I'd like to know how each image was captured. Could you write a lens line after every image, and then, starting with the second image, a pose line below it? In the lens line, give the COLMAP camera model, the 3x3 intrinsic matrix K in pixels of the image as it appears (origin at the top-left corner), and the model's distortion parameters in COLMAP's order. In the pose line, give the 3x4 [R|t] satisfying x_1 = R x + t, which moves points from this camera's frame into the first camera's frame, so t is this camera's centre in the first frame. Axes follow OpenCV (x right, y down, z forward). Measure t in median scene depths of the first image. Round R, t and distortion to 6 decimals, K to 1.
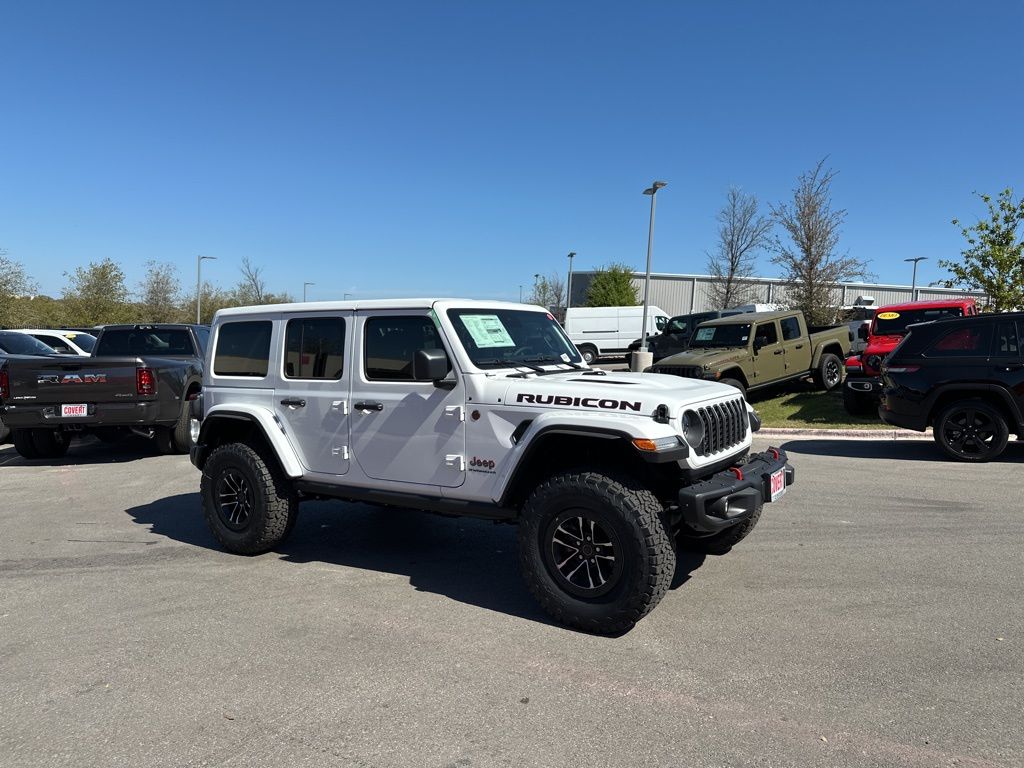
lens RADIAL K [[722.4, 0, 512.0], [0, 722.4, 384.0], [0, 0, 1]] dist [0.094789, -0.143809]
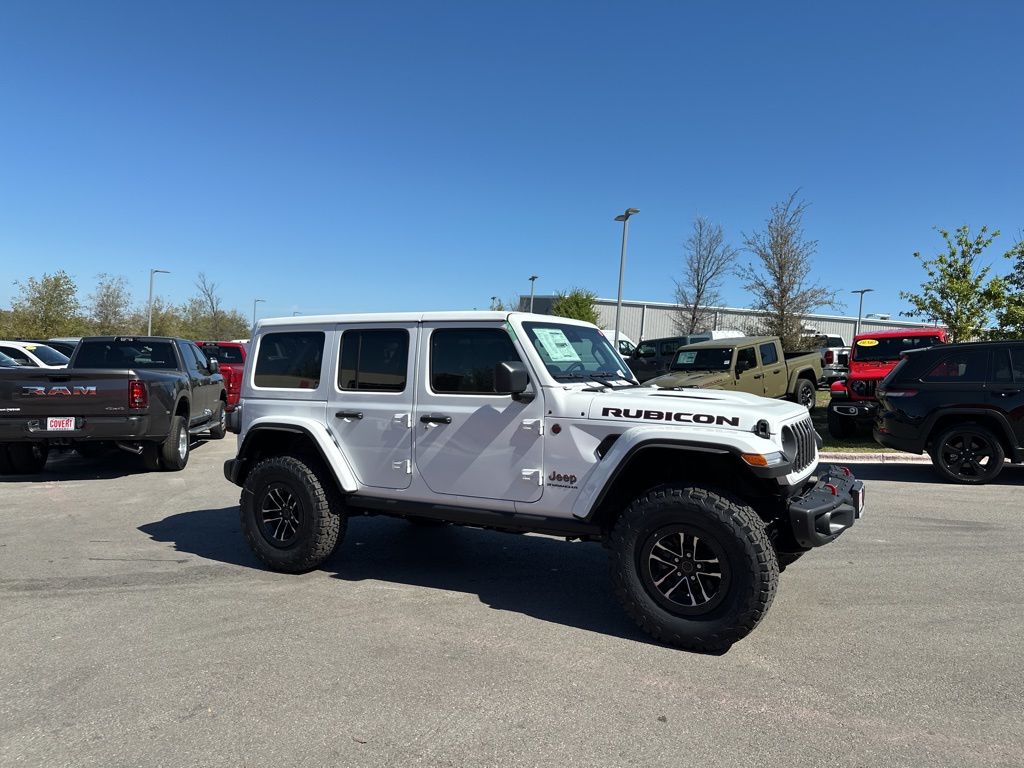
lens RADIAL K [[716.7, 0, 505.0], [0, 716.7, 388.0], [0, 0, 1]] dist [0.131313, -0.217066]
pose [[0.997664, 0.015854, 0.066453, -0.152101], [-0.014145, 0.999559, -0.026109, 0.011218], [-0.066838, 0.025108, 0.997448, 0.020077]]
